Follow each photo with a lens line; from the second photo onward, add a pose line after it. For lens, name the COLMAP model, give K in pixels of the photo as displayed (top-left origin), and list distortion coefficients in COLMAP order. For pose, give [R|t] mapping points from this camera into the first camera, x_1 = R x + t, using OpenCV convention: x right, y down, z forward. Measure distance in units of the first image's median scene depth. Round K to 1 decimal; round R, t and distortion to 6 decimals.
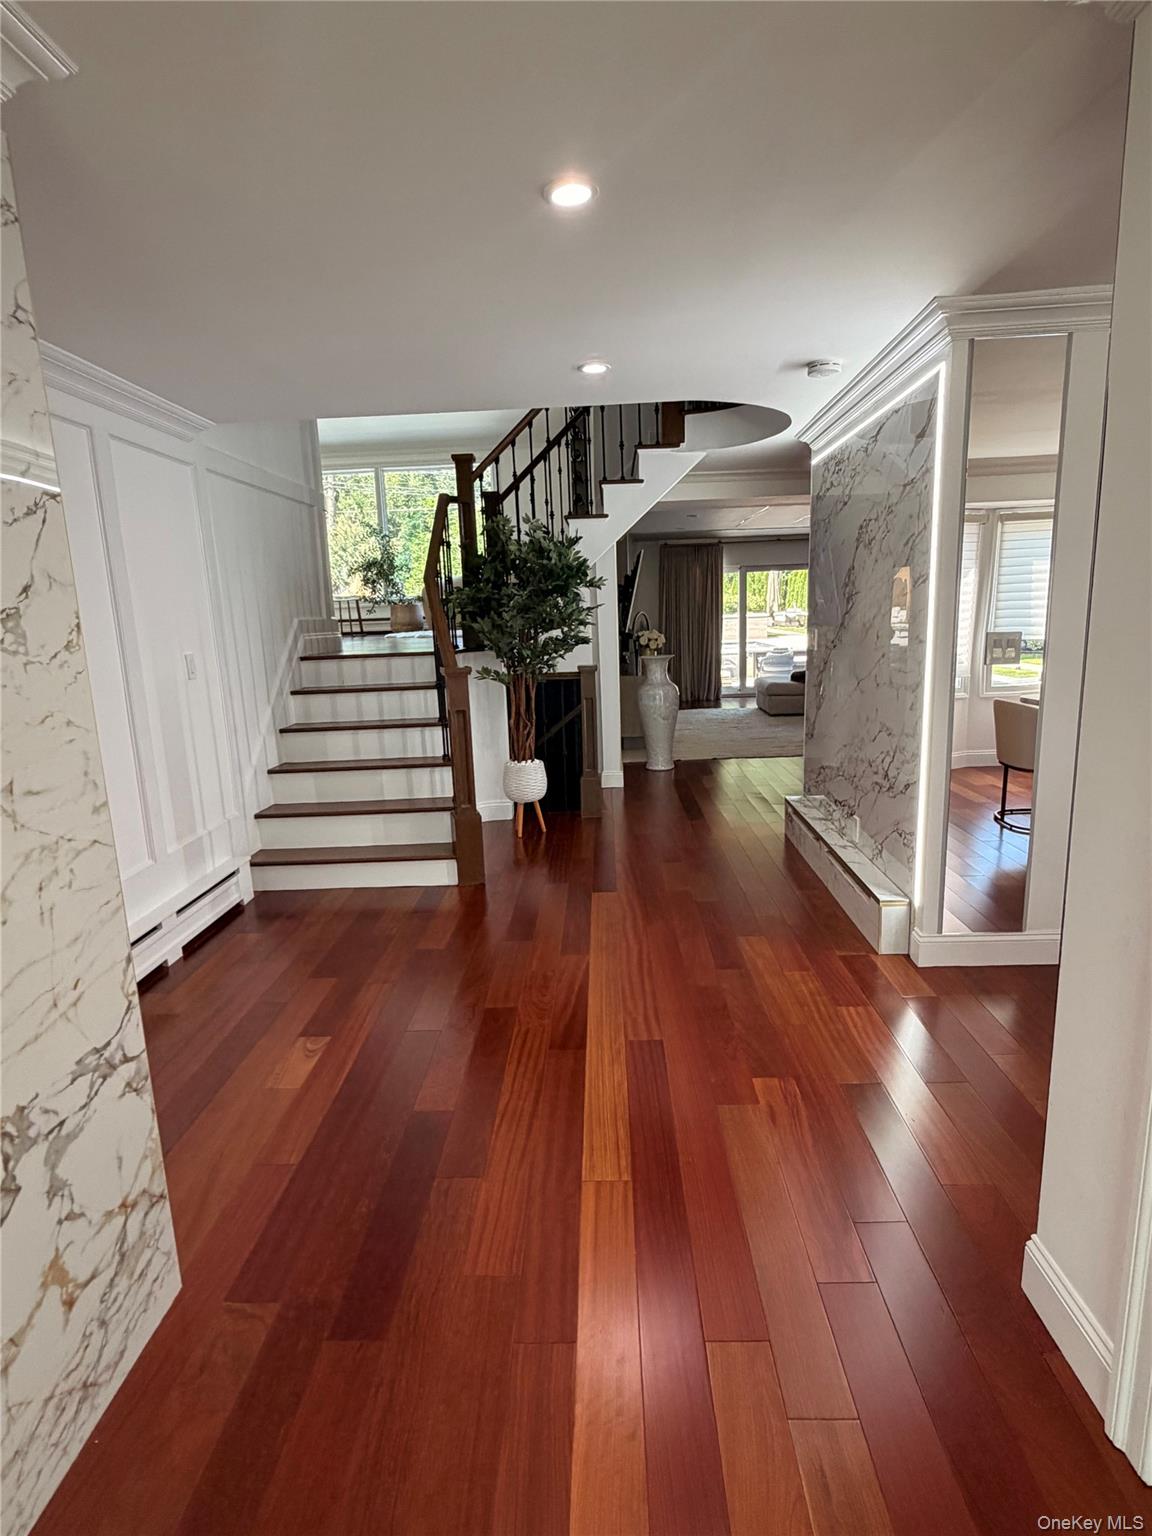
lens RADIAL K [[800.4, 0, 576.0], [0, 800.4, 768.0], [0, 0, 1]] dist [-0.000095, -0.000129]
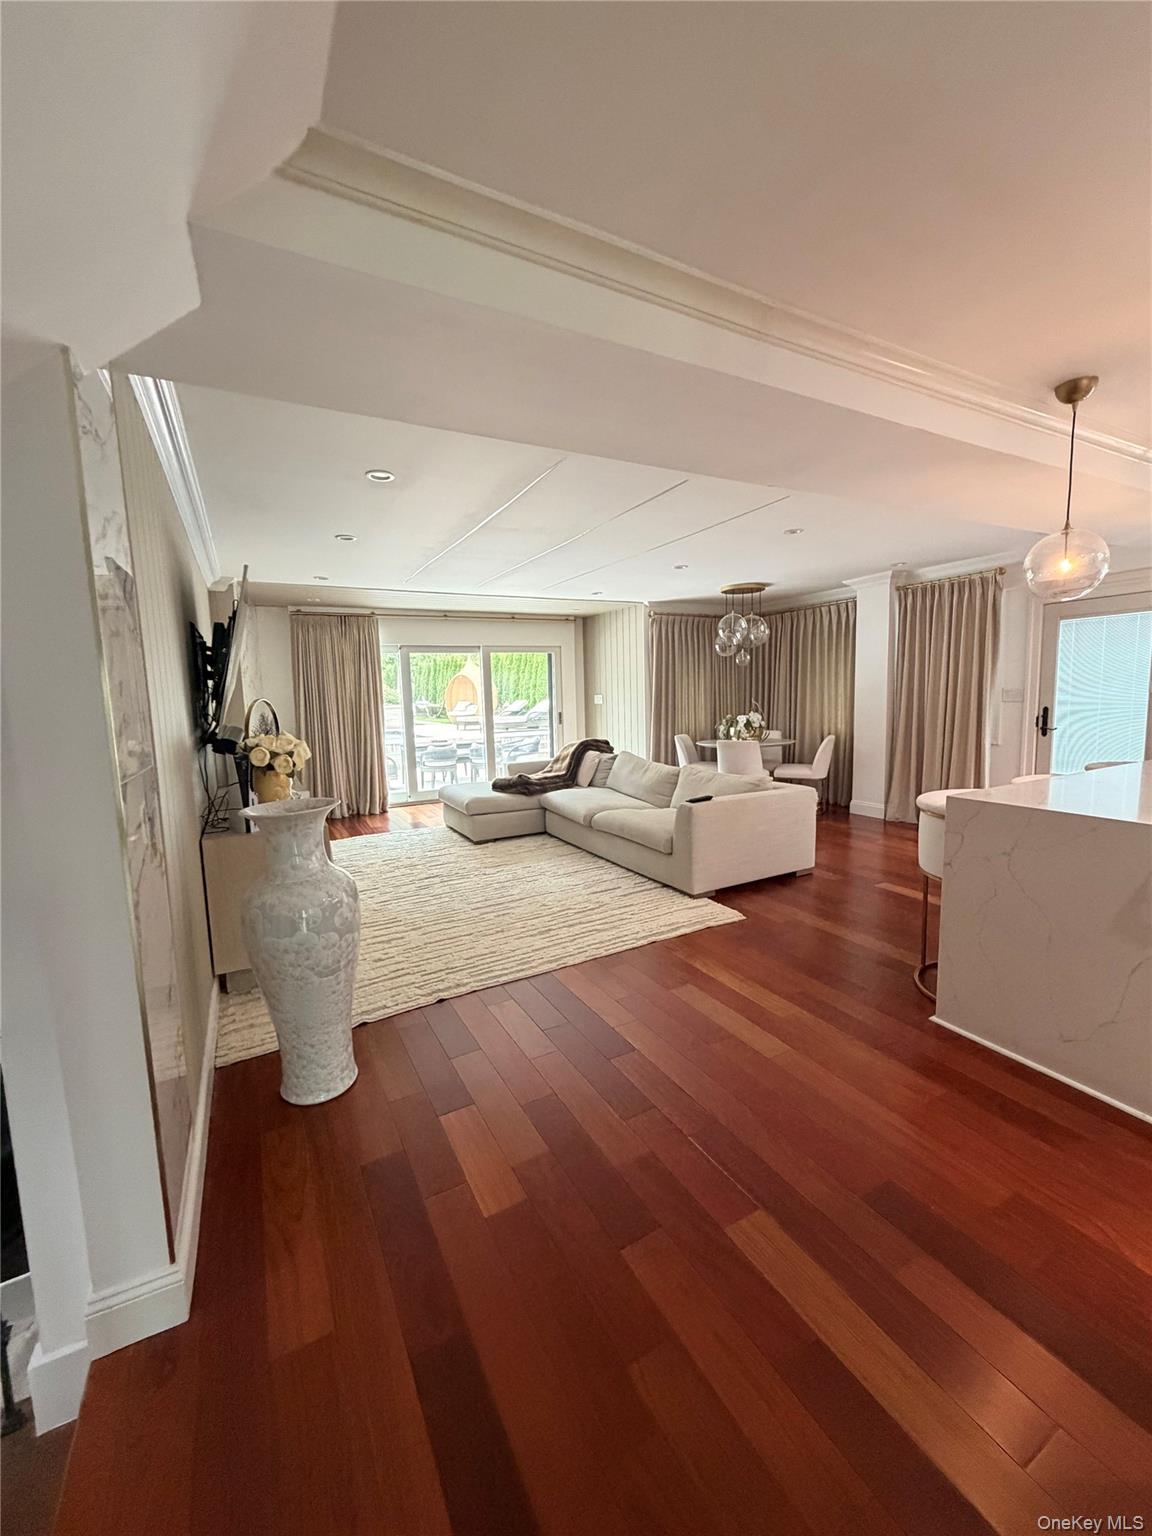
lens RADIAL K [[613.9, 0, 576.0], [0, 613.9, 768.0], [0, 0, 1]] dist [-0.000495, -0.000009]
pose [[0.863662, -0.047747, 0.501805, 0.042081], [0.092376, 0.993637, -0.064444, -0.074617], [-0.495534, 0.102013, 0.862577, 0.401750]]
